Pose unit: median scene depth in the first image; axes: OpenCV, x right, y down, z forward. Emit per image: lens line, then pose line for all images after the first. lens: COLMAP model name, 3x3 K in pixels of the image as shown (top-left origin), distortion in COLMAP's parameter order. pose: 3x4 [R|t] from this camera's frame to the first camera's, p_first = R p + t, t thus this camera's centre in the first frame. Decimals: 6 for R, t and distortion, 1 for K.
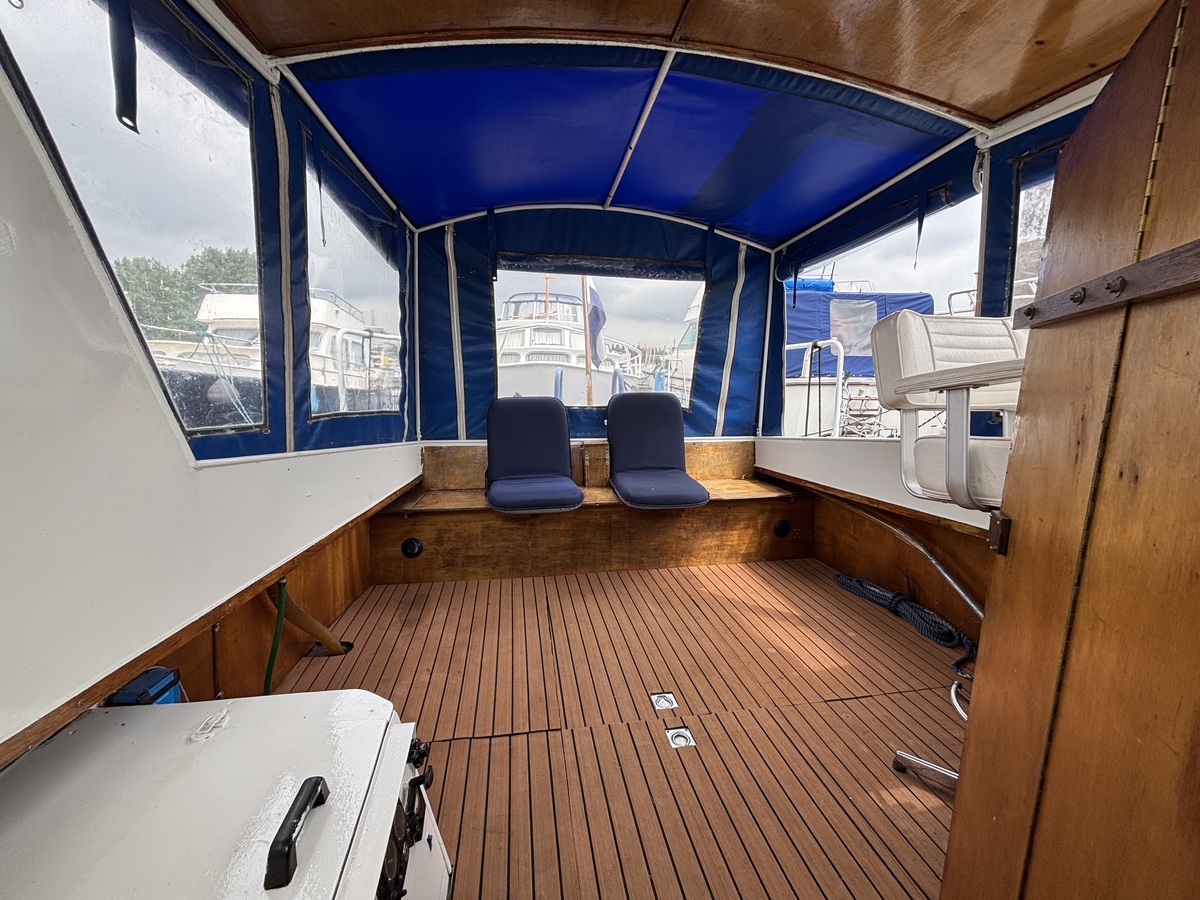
lens RADIAL K [[482.0, 0, 606.6], [0, 482.0, 449.2], [0, 0, 1]] dist [0.003020, -0.000751]
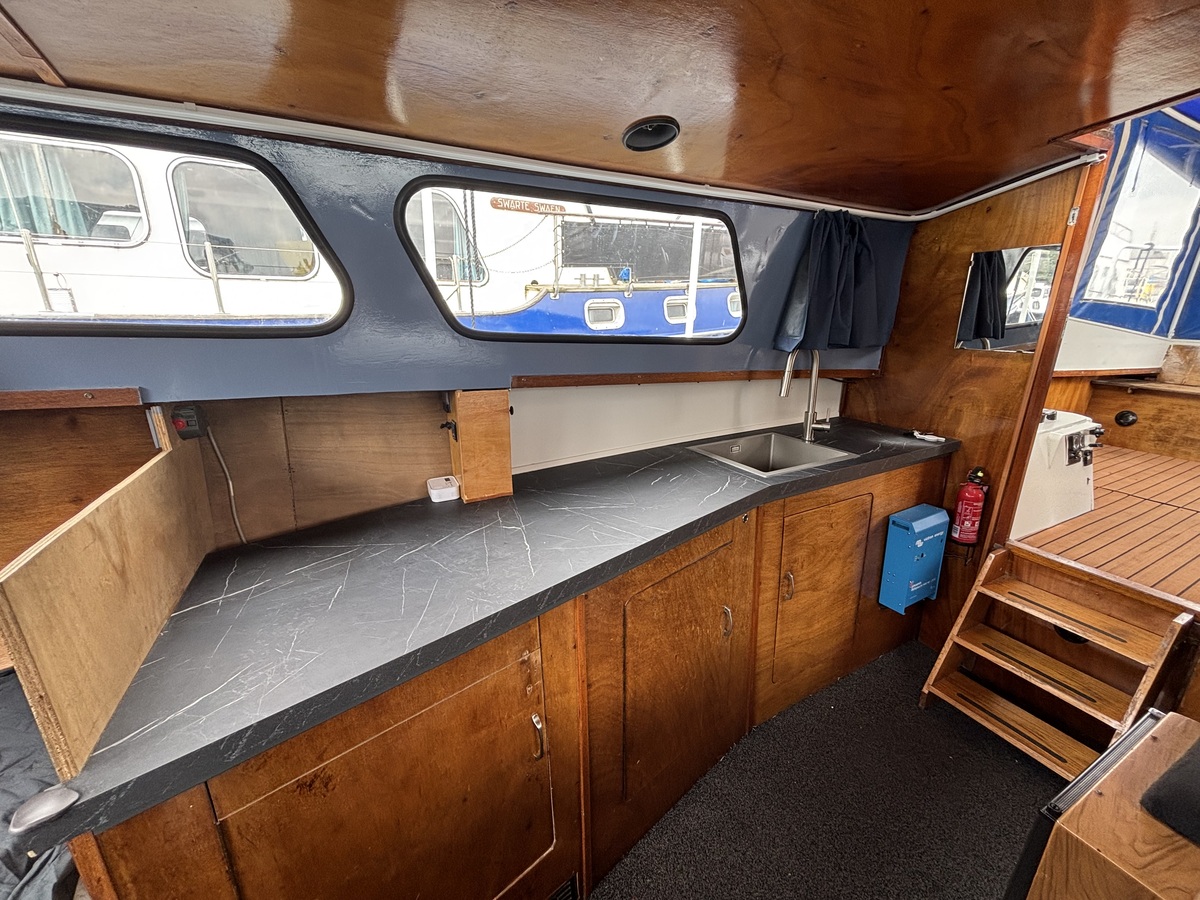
lens RADIAL K [[482.0, 0, 602.4], [0, 482.0, 447.9], [0, 0, 1]] dist [0.003020, -0.000751]
pose [[0.297836, 0.260721, -0.918324, 0.377988], [-0.154526, 0.962461, 0.223136, 0.204698], [0.942027, 0.075447, 0.326943, -0.718013]]
